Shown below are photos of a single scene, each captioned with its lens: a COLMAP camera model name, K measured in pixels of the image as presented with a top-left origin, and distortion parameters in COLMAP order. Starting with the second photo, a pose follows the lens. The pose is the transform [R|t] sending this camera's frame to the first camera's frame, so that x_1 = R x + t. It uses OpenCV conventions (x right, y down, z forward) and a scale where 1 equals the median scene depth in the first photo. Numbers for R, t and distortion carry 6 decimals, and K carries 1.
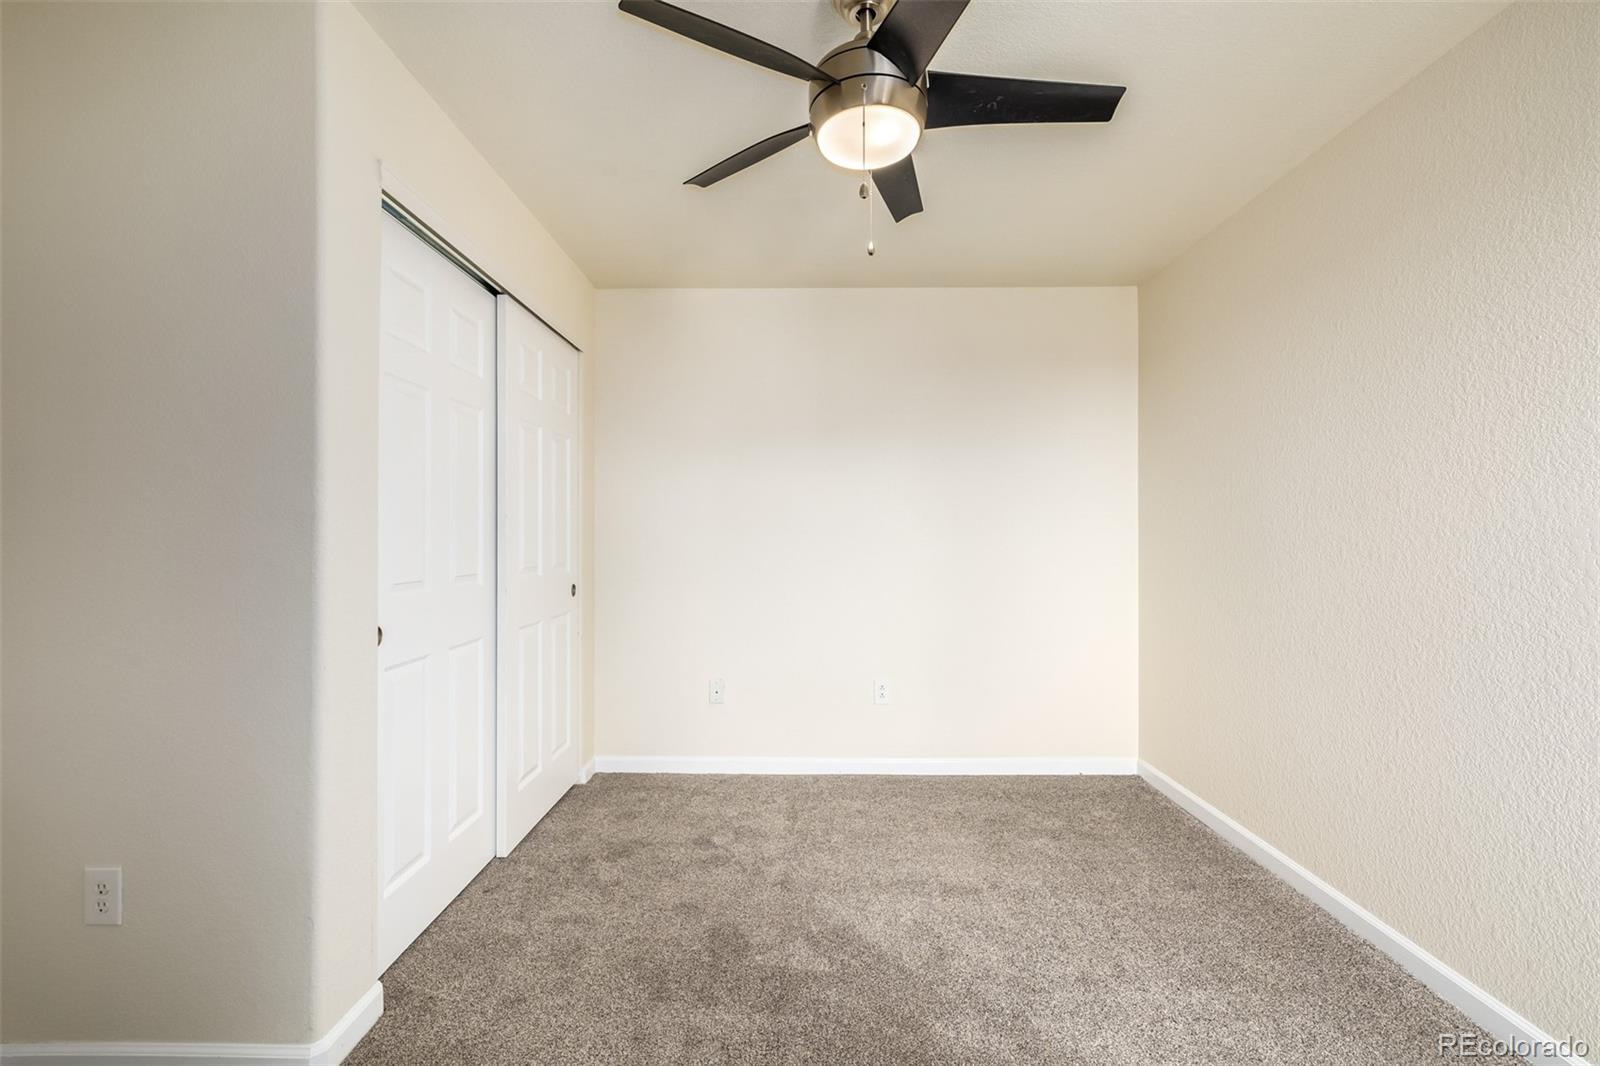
lens RADIAL K [[680.6, 0, 798.6], [0, 680.6, 528.9], [0, 0, 1]] dist [0.001576, 0.000507]
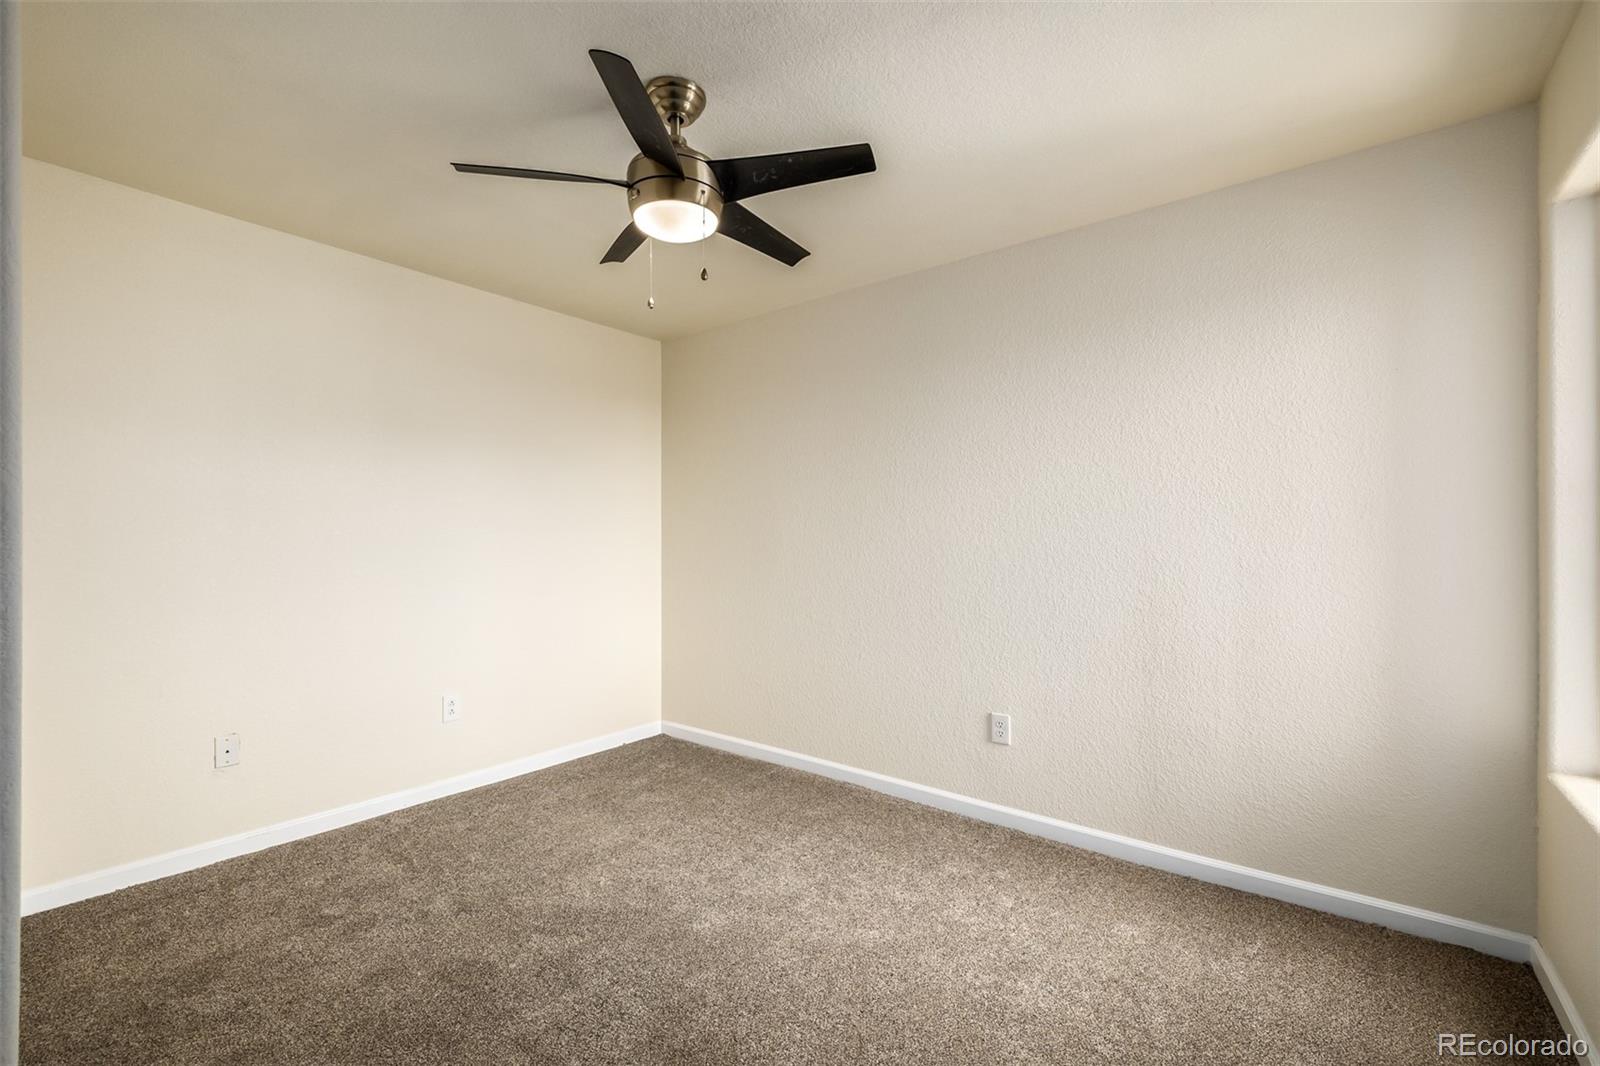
lens RADIAL K [[680.6, 0, 813.5], [0, 680.6, 537.7], [0, 0, 1]] dist [0.001576, 0.000507]
pose [[0.604701, 0.000502, 0.796453, -0.390741], [-0.004183, 0.999988, 0.002546, -0.003075], [-0.796442, -0.004871, 0.604695, 0.029549]]
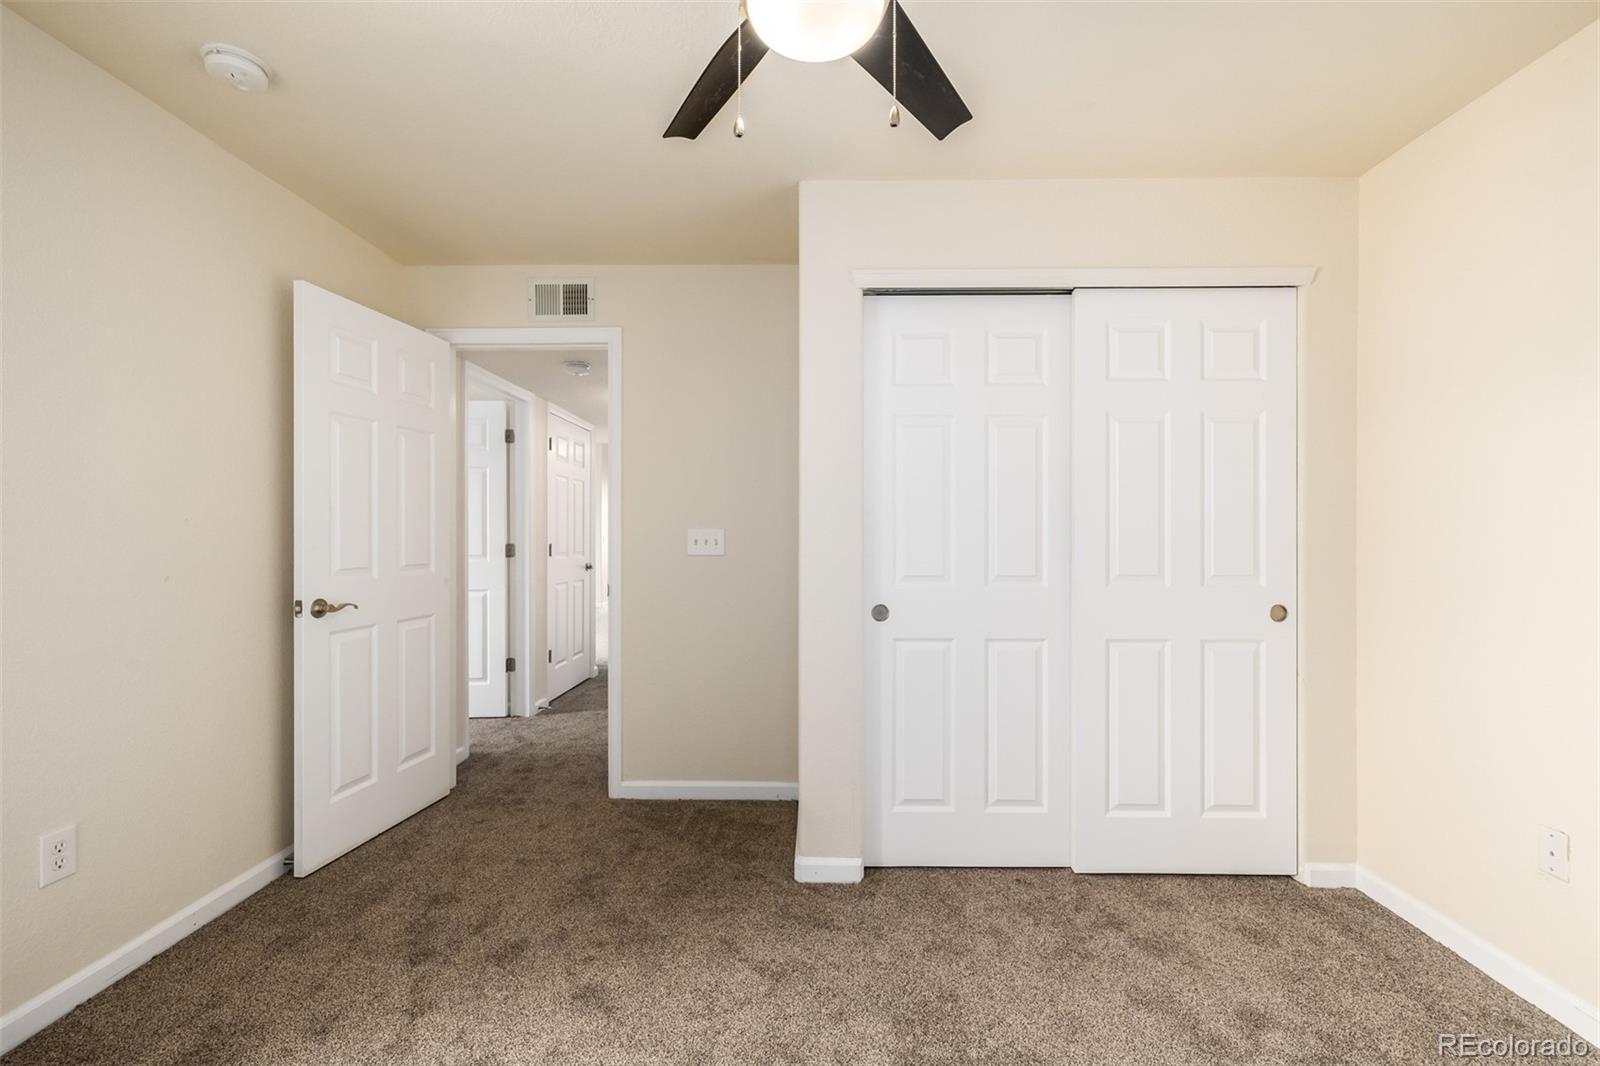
lens RADIAL K [[680.6, 0, 798.9], [0, 680.6, 526.5], [0, 0, 1]] dist [0.001576, 0.000507]
pose [[-0.012376, -0.009832, -0.999875, 0.464985], [0.005020, 0.999938, -0.009894, -0.001642], [0.999911, -0.005142, -0.012326, 0.528831]]
